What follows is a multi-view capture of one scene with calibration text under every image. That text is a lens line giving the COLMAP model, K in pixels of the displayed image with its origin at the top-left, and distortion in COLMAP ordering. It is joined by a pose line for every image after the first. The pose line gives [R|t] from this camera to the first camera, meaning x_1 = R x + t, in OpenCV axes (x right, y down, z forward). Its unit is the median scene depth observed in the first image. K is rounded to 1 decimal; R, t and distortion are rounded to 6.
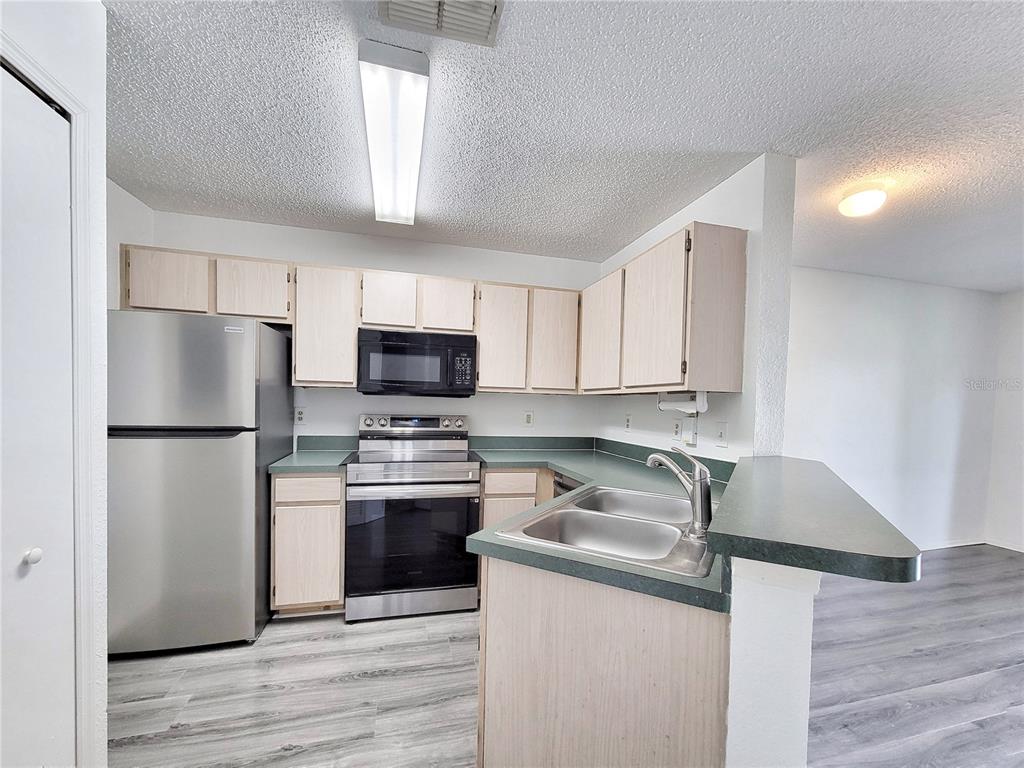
lens RADIAL K [[418.2, 0, 511.1], [0, 418.2, 417.4], [0, 0, 1]] dist [-0.004432, 0.001544]
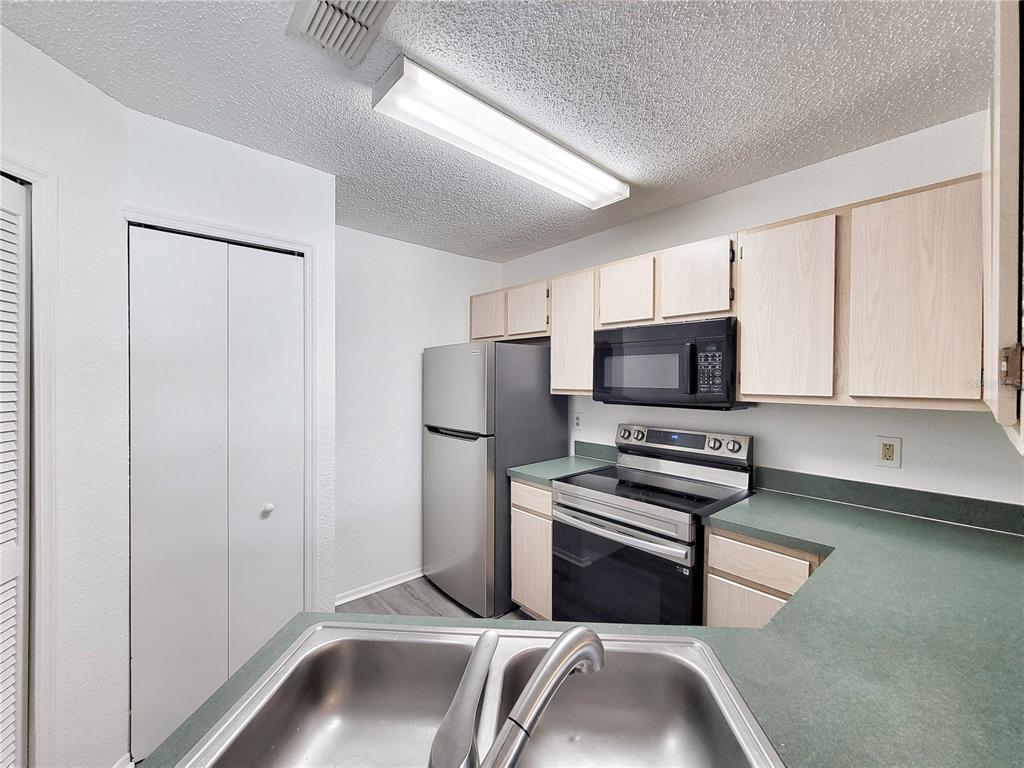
lens RADIAL K [[418.2, 0, 514.1], [0, 418.2, 383.9], [0, 0, 1]] dist [-0.004432, 0.001544]
pose [[0.457653, -0.012668, -0.889040, 0.348337], [-0.022990, 0.999396, -0.026075, -0.067765], [0.888833, 0.032372, 0.457085, 0.411157]]
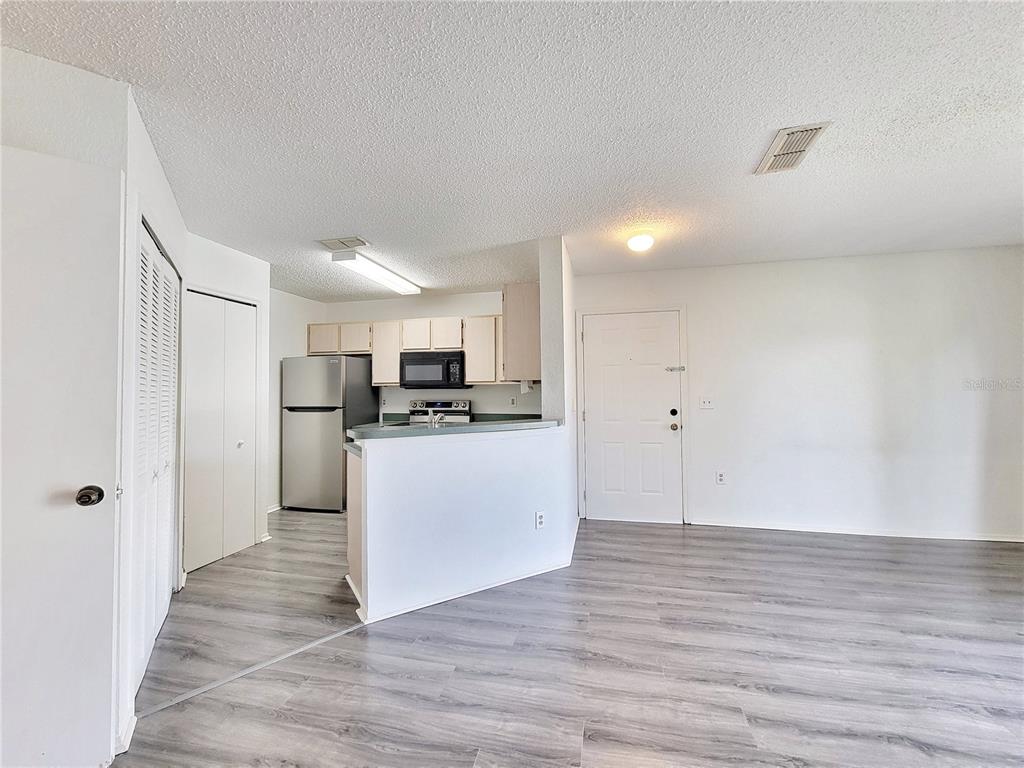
lens RADIAL K [[418.2, 0, 511.8], [0, 418.2, 382.8], [0, 0, 1]] dist [-0.004432, 0.001544]
pose [[0.884531, -0.039564, -0.464801, 0.859482], [0.012307, 0.998029, -0.061532, 0.032899], [0.466319, 0.048706, 0.883275, -0.352251]]
